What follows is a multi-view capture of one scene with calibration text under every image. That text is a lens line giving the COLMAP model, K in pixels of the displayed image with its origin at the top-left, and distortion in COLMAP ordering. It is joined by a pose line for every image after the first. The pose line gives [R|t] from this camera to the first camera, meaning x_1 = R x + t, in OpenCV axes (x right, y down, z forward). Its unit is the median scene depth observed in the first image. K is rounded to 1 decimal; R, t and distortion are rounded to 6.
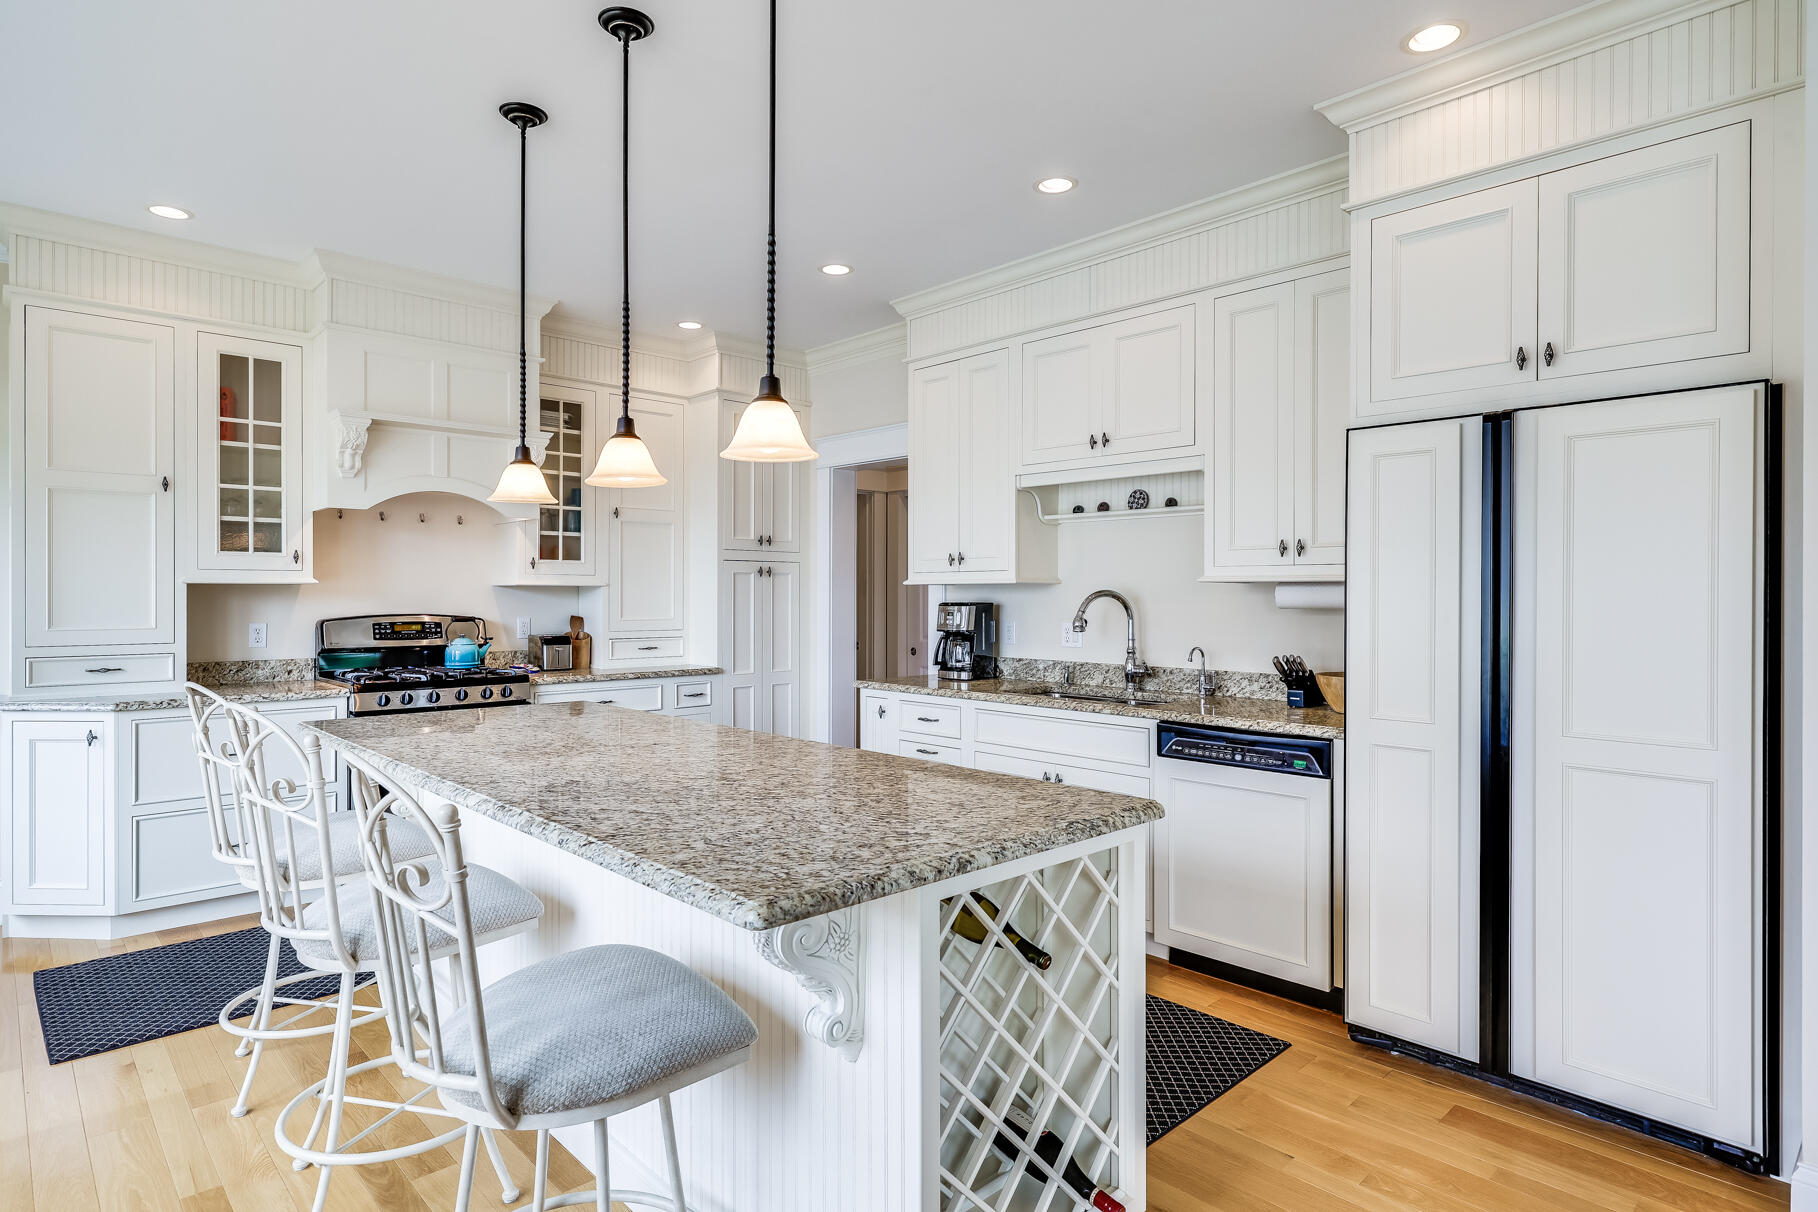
lens RADIAL K [[984.5, 0, 898.9], [0, 984.5, 599.3], [0, 0, 1]] dist [-0.000724, -0.000597]
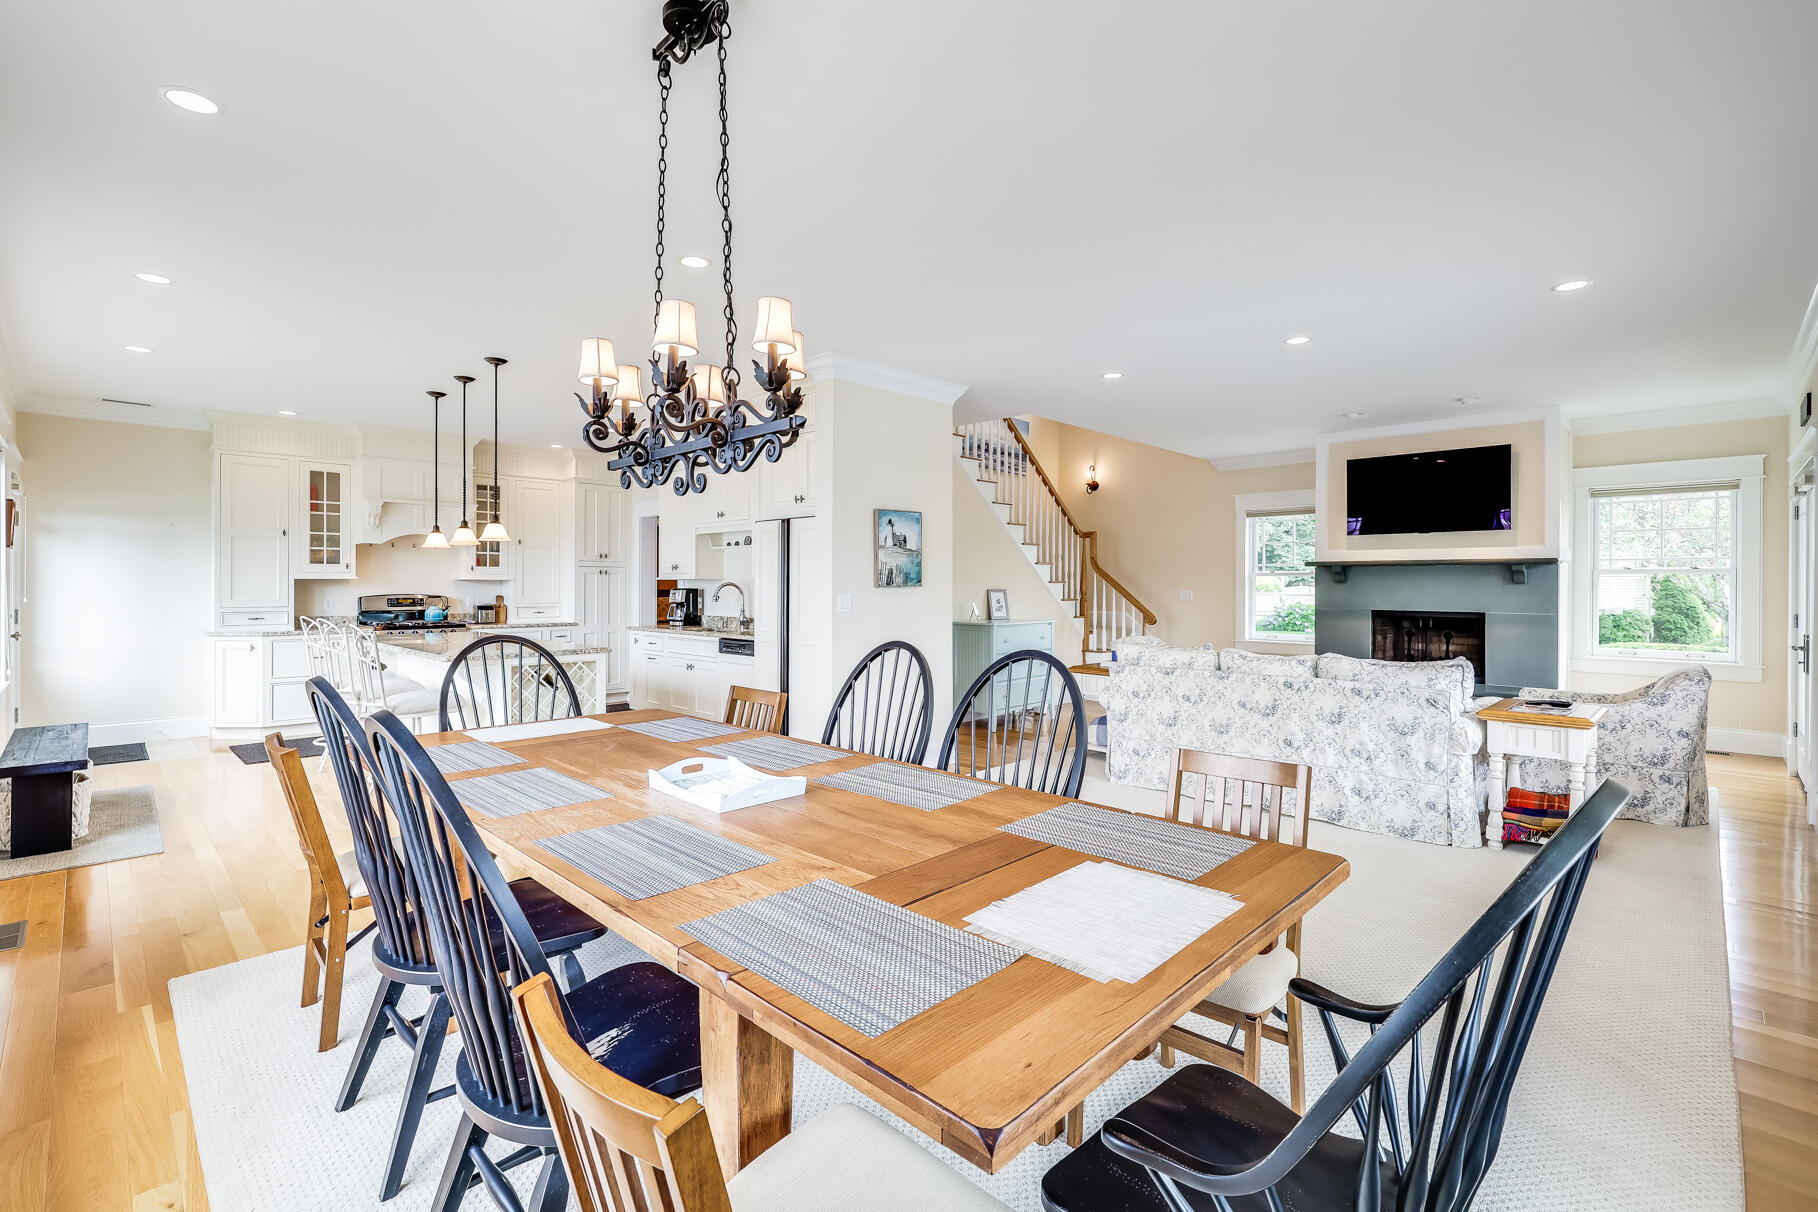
lens RADIAL K [[831.6, 0, 911.1], [0, 831.6, 590.0], [0, 0, 1]] dist [0.005461, 0.000360]
pose [[0.999632, 0.000971, 0.027116, 0.530109], [-0.001033, 0.999997, 0.002272, 0.002412], [-0.027113, -0.002299, 0.999630, -0.793453]]
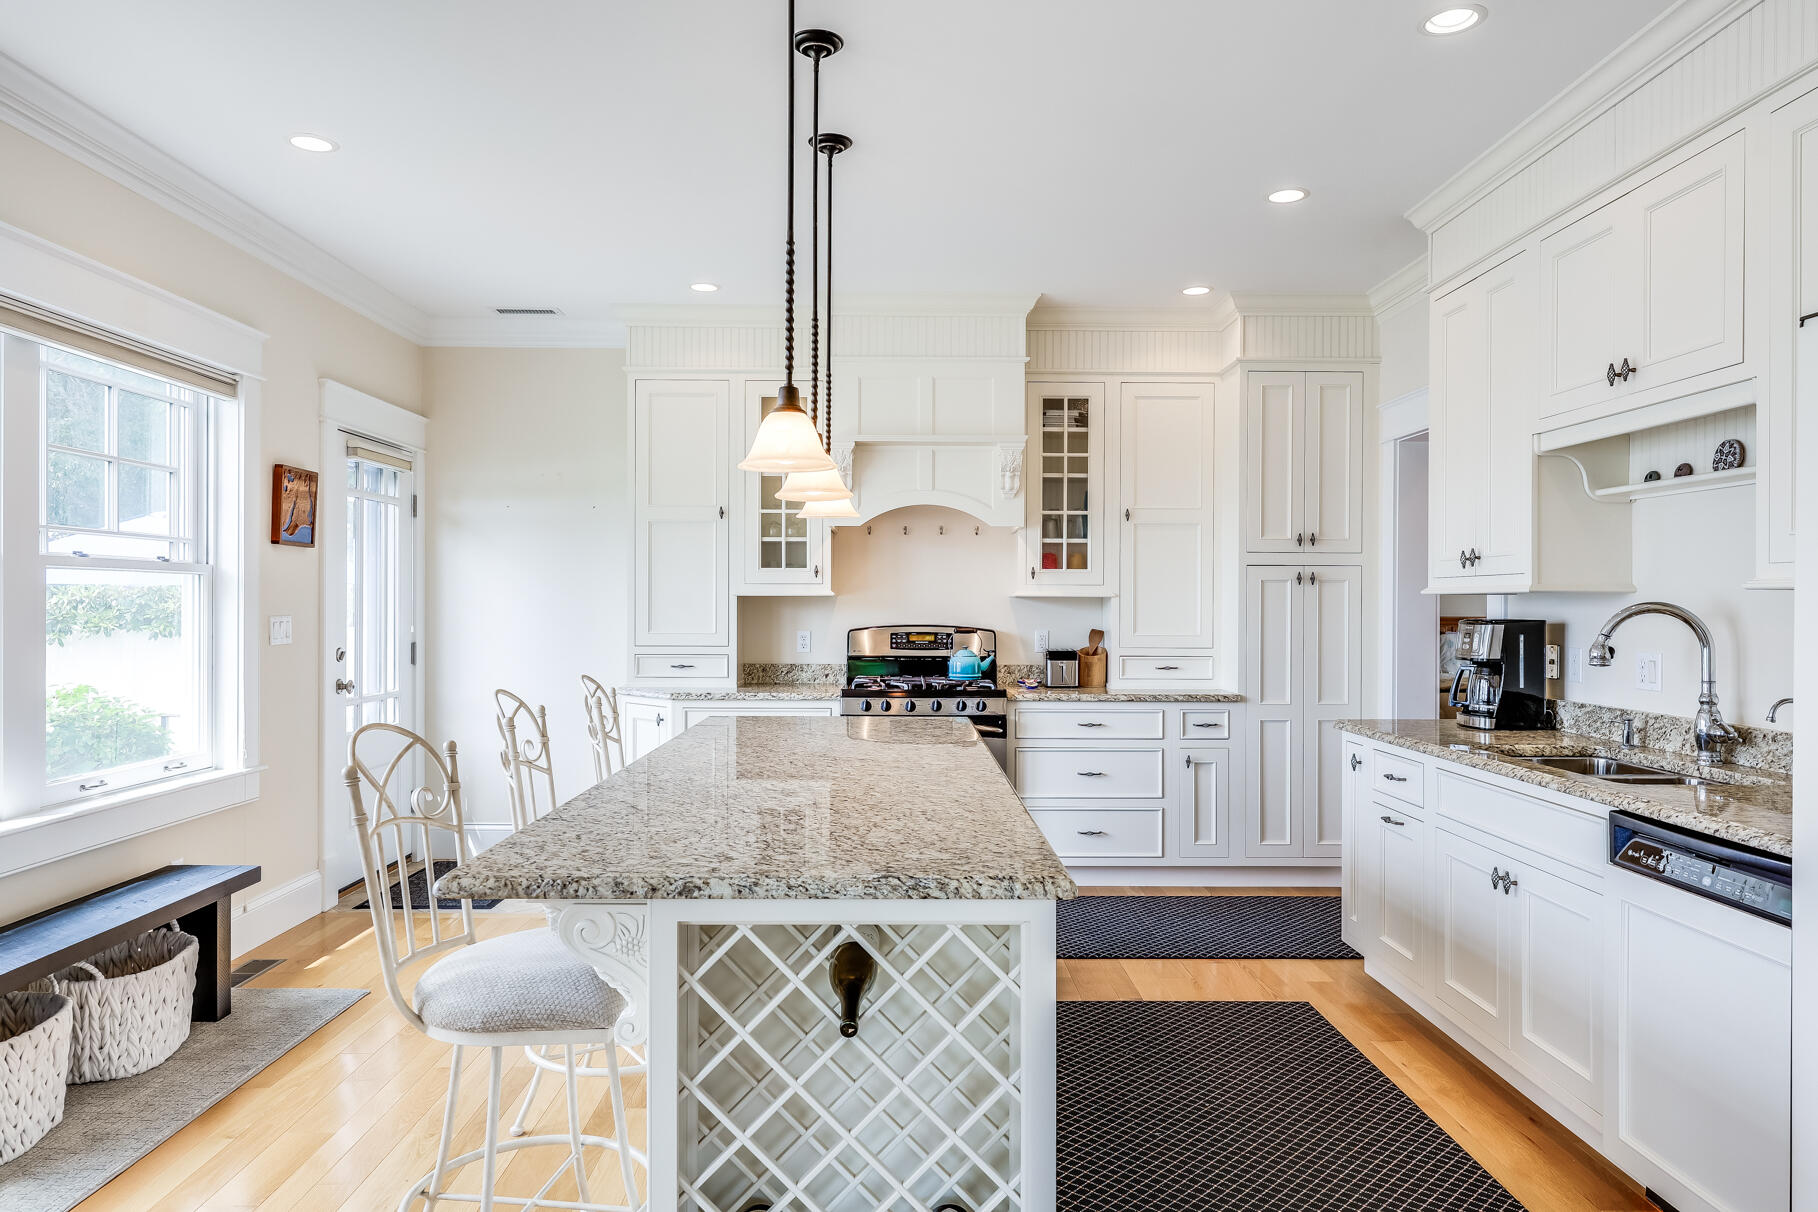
lens RADIAL K [[1170.5, 0, 908.6], [0, 1170.5, 603.4], [0, 0, 1]] dist [0.004183, 0.004057]
pose [[0.731614, 0.001533, -0.681717, 0.355411], [-0.005412, 0.999979, -0.003560, -0.003058], [0.681697, 0.006294, 0.731607, 0.106569]]
